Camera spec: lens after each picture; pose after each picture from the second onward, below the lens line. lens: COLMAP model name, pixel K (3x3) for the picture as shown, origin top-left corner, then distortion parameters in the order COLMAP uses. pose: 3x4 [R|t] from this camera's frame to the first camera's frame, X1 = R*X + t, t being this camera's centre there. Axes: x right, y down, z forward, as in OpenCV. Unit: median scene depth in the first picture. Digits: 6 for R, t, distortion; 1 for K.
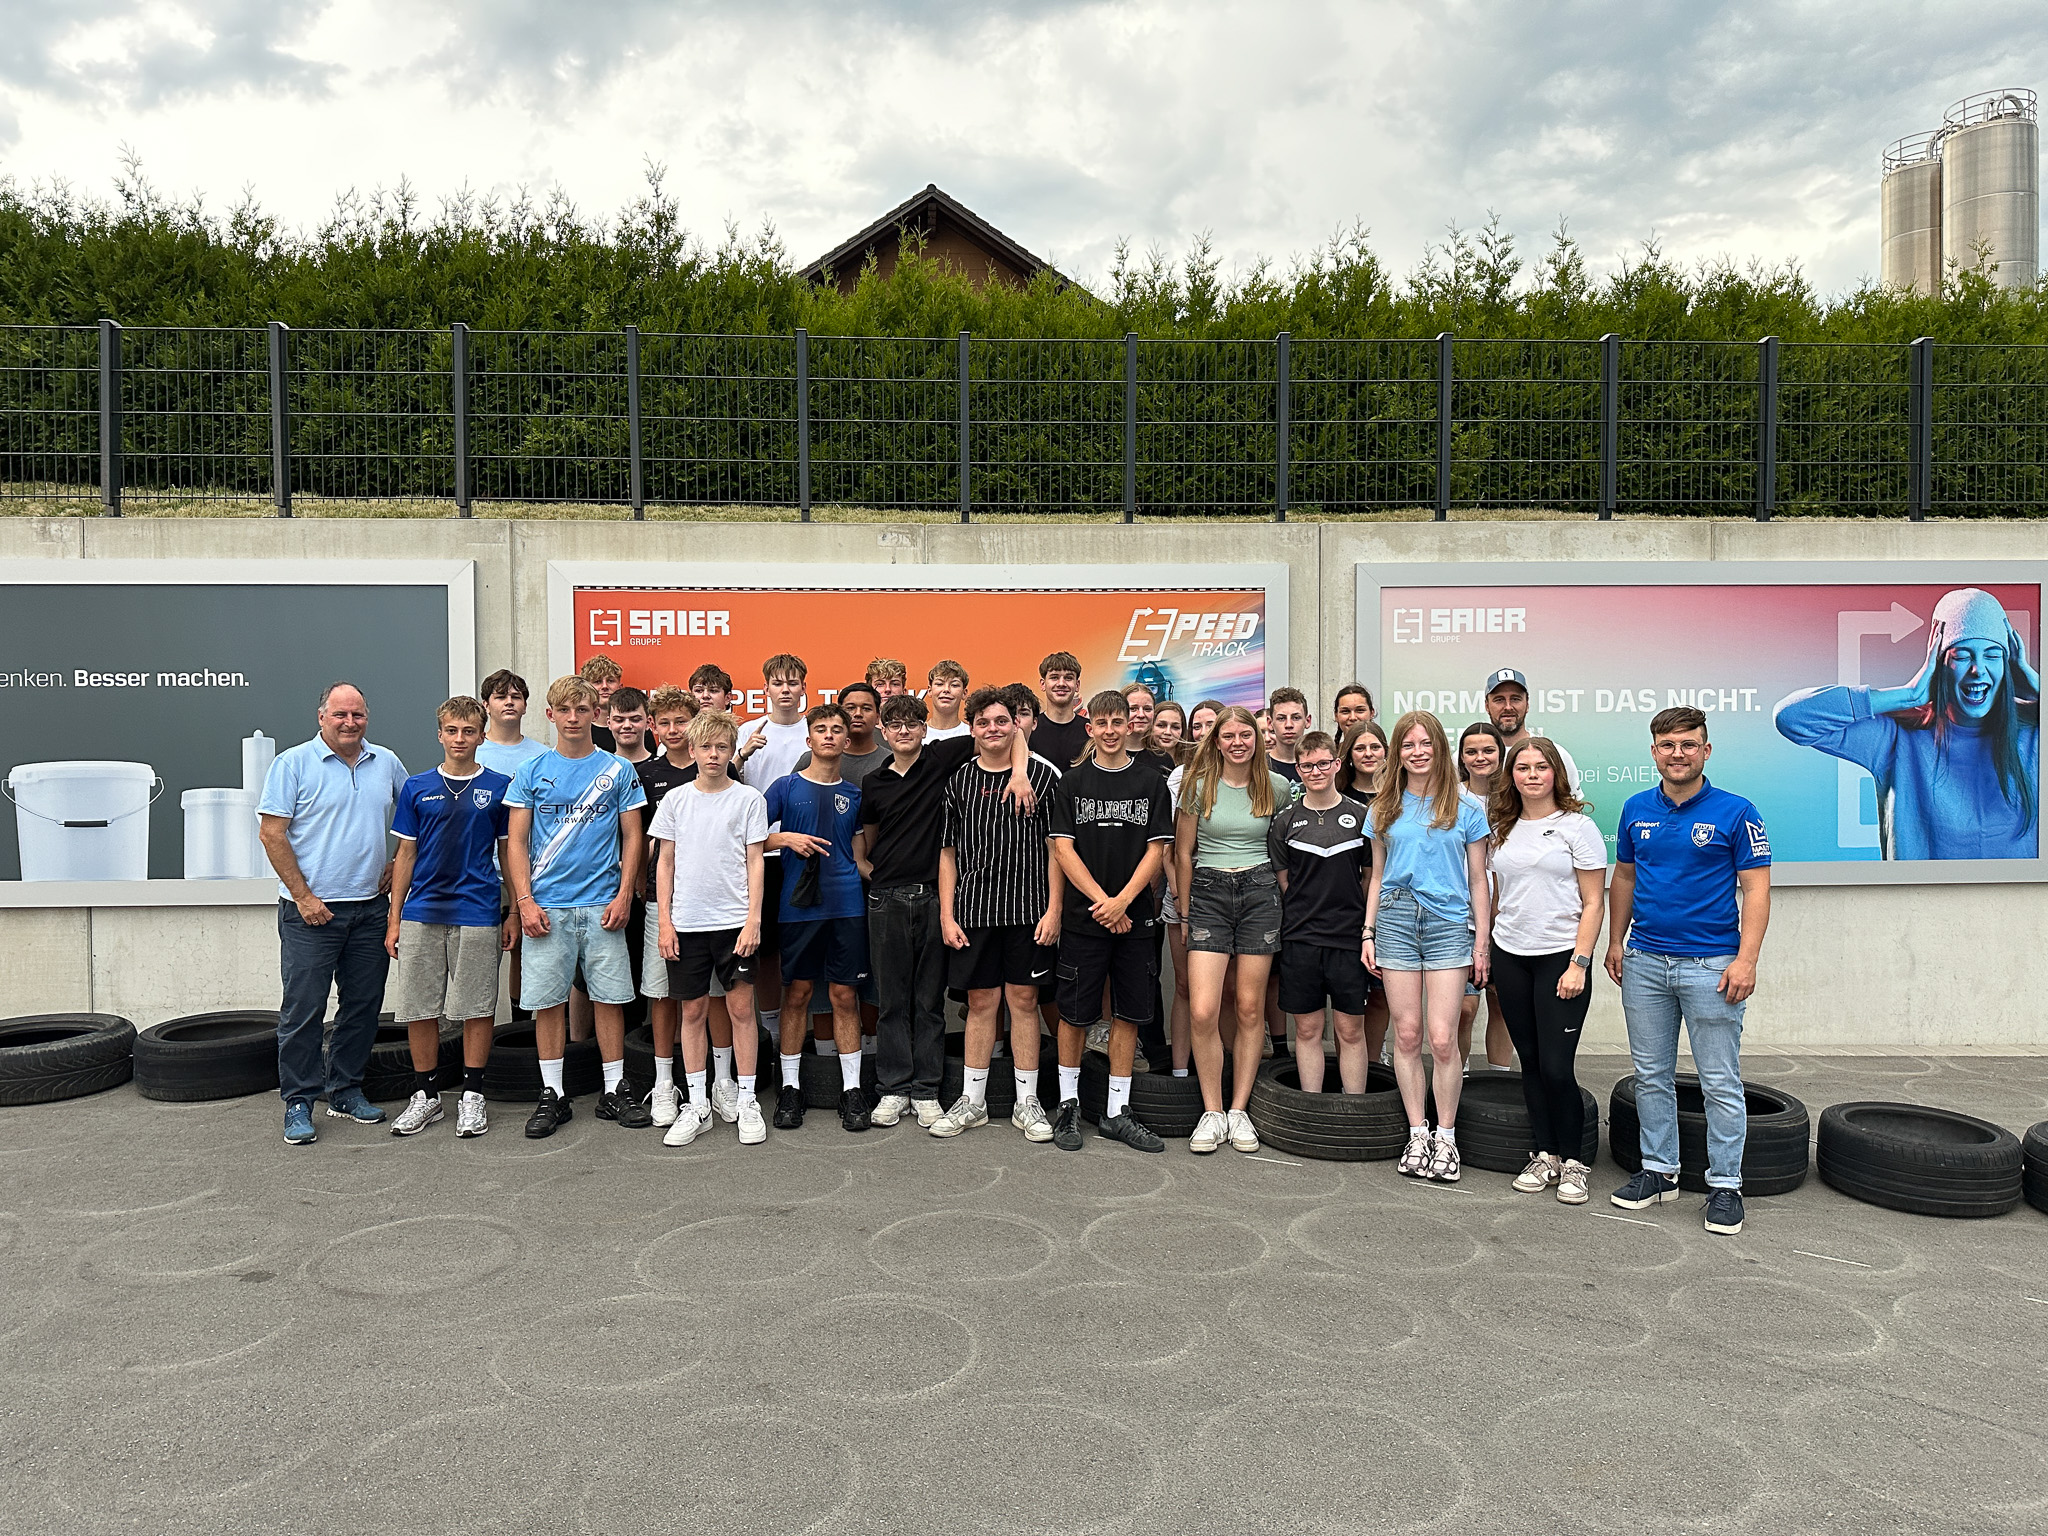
lens RADIAL K [[1450.5, 0, 1025.9], [0, 1450.5, 765.2], [0, 0, 1]] dist [-0.006724, -0.004655]
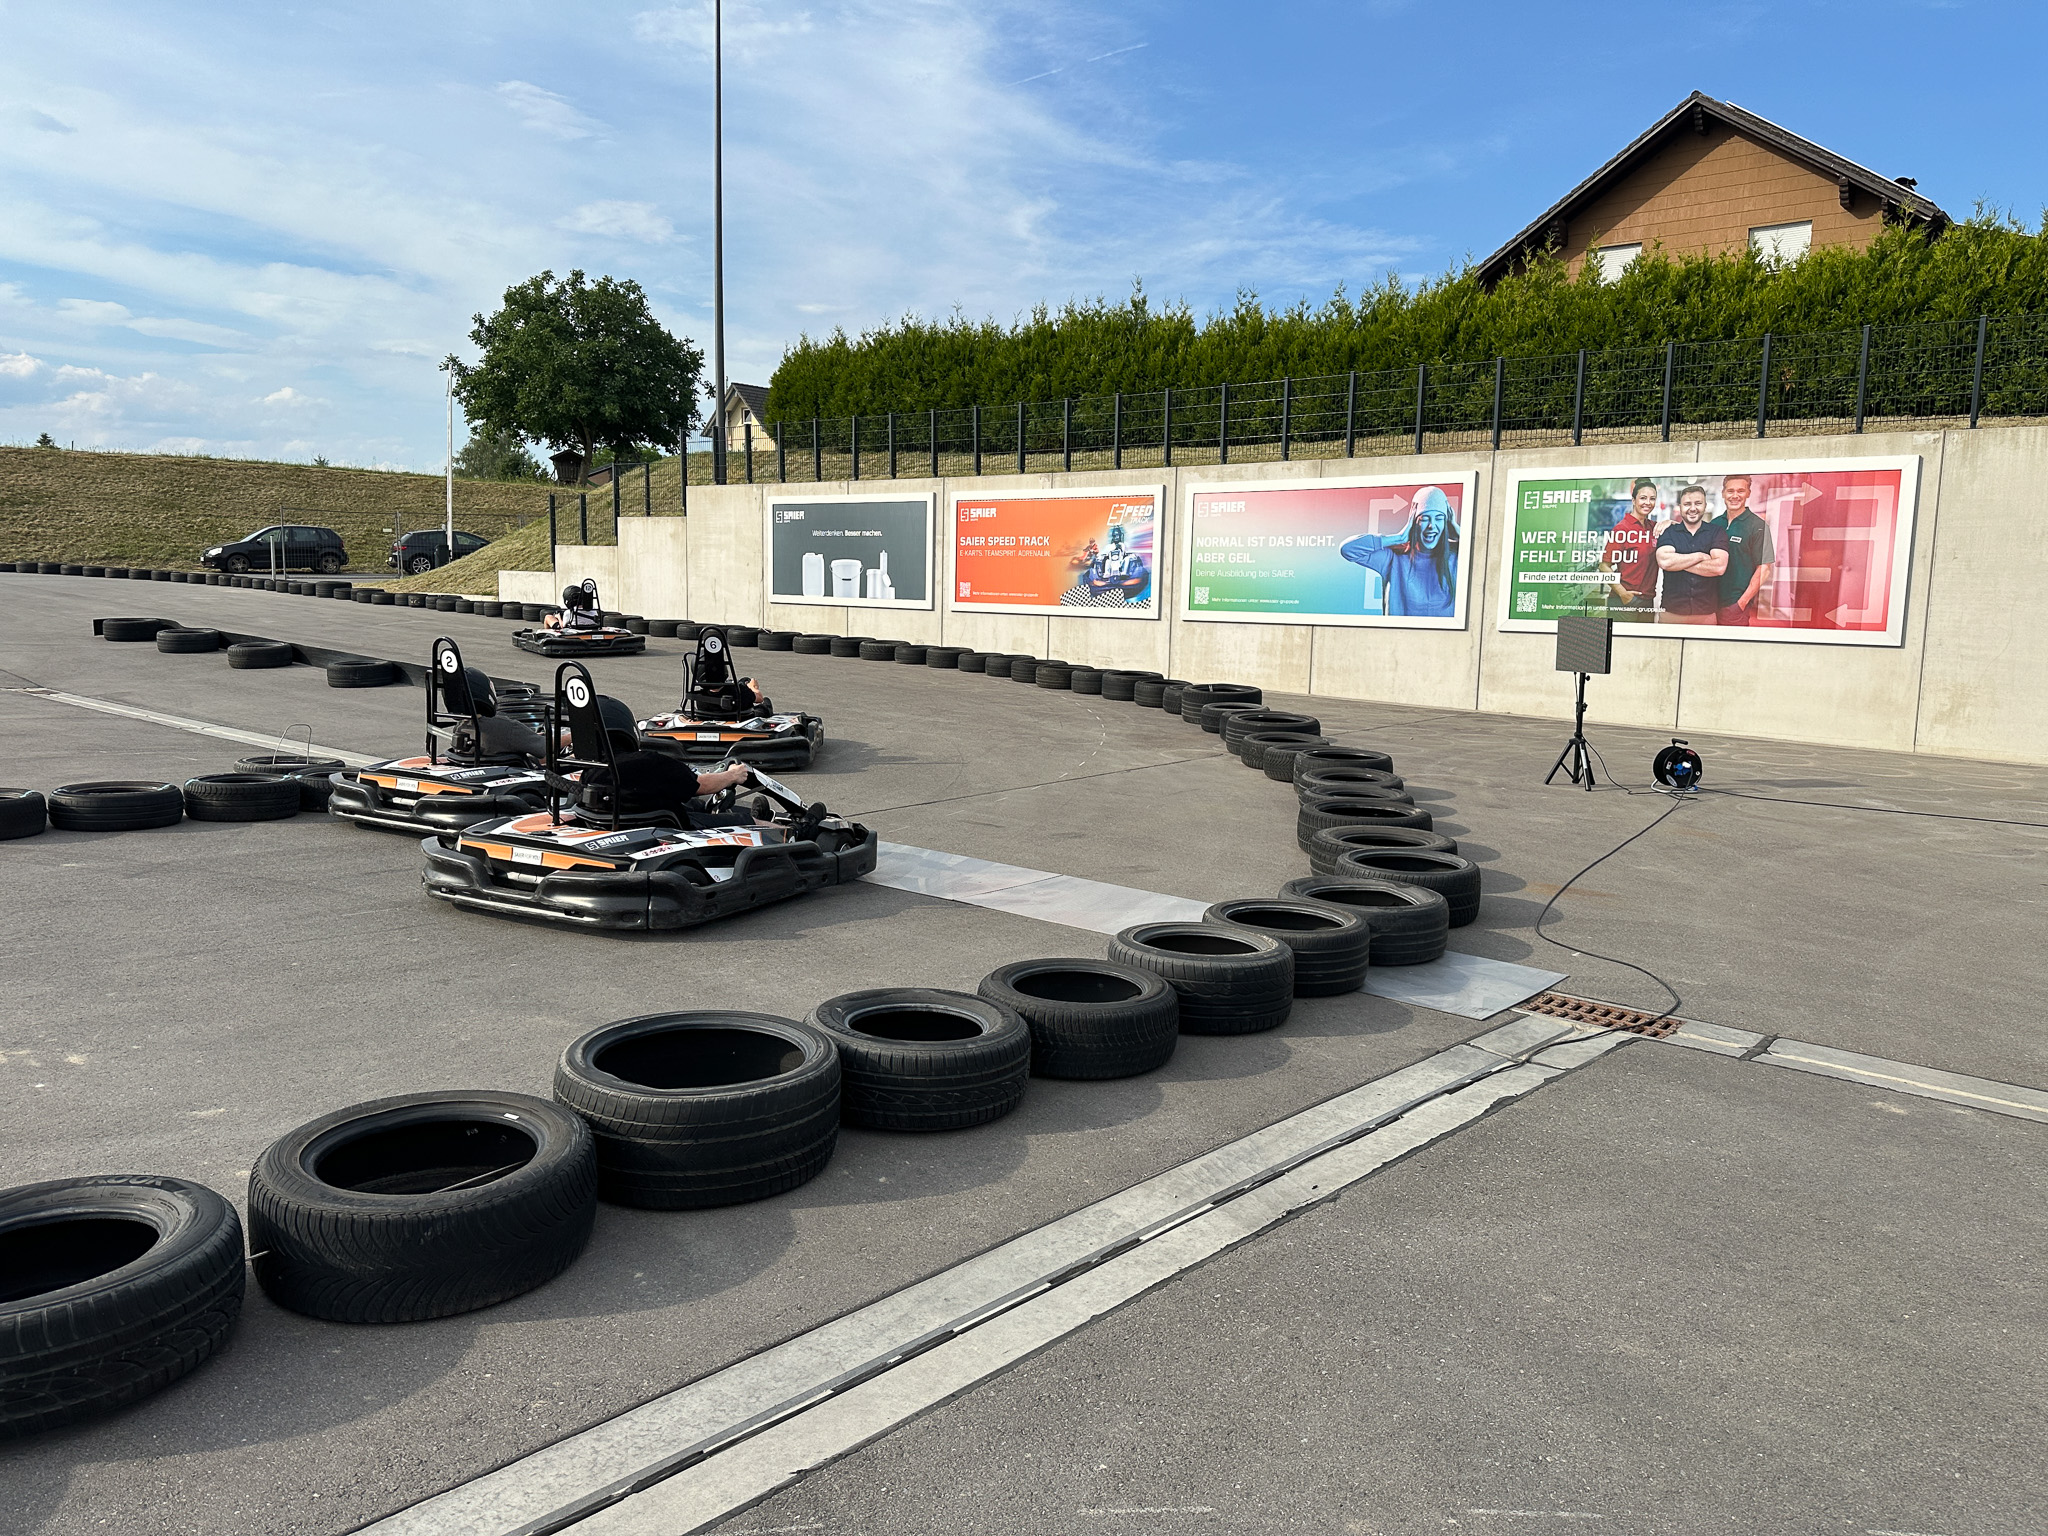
lens RADIAL K [[1450.5, 0, 1022.9], [0, 1450.5, 768.1], [0, 0, 1]] dist [-0.006724, -0.004655]
pose [[0.704434, 0.110689, -0.701085, 1.758306], [-0.030194, 0.991544, 0.126210, 0.035145], [0.709127, -0.067738, 0.701820, -0.920454]]
